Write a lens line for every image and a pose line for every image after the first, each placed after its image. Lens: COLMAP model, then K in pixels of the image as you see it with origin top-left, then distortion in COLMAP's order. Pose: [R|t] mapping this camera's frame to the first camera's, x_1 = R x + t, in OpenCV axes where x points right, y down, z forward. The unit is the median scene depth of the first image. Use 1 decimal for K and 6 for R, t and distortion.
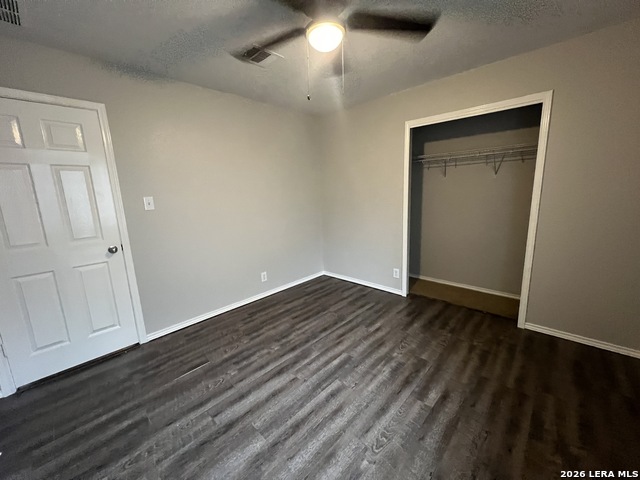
lens RADIAL K [[256.0, 0, 319.5], [0, 256.0, 239.5], [0, 0, 1]] dist [-0.002648, 0.001385]
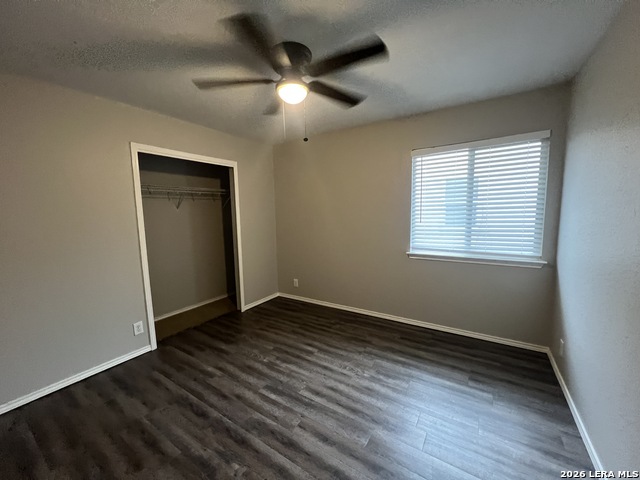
lens RADIAL K [[256.0, 0, 319.7], [0, 256.0, 239.6], [0, 0, 1]] dist [-0.002648, 0.001385]
pose [[-0.185279, -0.066615, 0.980425, -0.809274], [0.212471, 0.971384, 0.106154, -0.141211], [-0.959441, 0.227980, -0.165823, 0.809260]]
